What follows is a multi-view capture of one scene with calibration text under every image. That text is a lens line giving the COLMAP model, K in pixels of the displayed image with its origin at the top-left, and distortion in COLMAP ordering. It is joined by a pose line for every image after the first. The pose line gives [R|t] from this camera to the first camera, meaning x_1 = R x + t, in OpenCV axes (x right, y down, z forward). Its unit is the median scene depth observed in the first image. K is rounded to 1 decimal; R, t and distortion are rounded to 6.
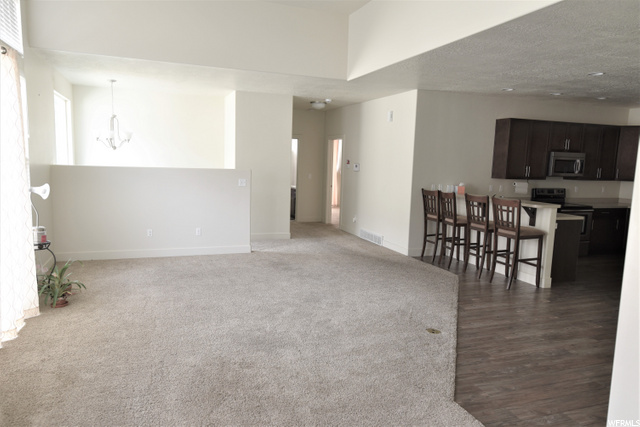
lens RADIAL K [[444.8, 0, 320.0], [0, 444.8, 213.5], [0, 0, 1]] dist [0.026252, 0.000502]
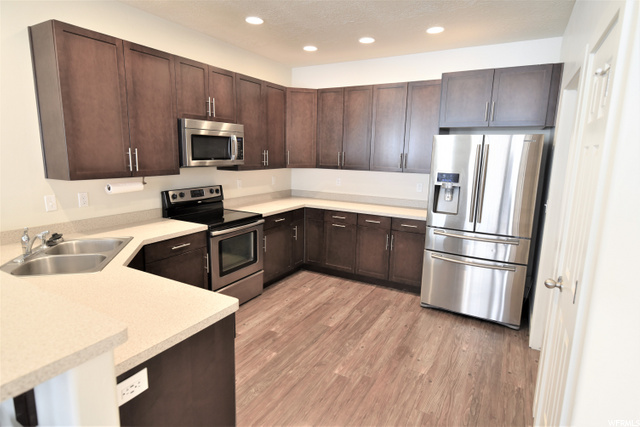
lens RADIAL K [[348.2, 0, 320.0], [0, 348.2, 213.5], [0, 0, 1]] dist [-0.000438, -0.000312]
pose [[0.762419, -0.130076, 0.633875, 0.385555], [0.082040, 0.991113, 0.104707, -0.062221], [-0.641862, -0.027828, 0.766315, 0.618242]]
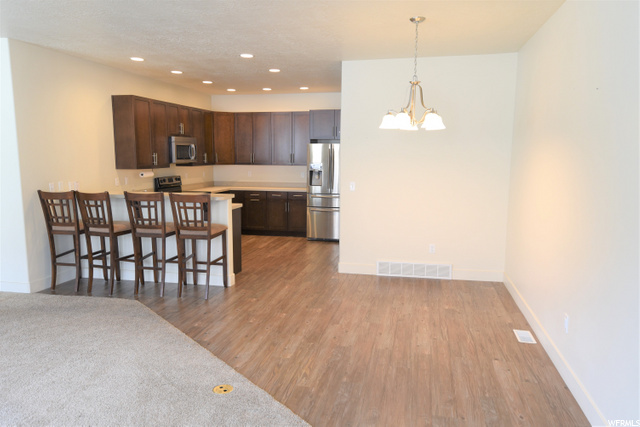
lens RADIAL K [[458.0, 0, 321.3], [0, 458.0, 227.3], [0, 0, 1]] dist [0.005711, 0.002980]
pose [[0.532671, -0.164188, 0.830244, -0.129460], [0.111837, 0.986054, 0.123248, -0.037839], [-0.838901, 0.027201, 0.543604, 0.252444]]
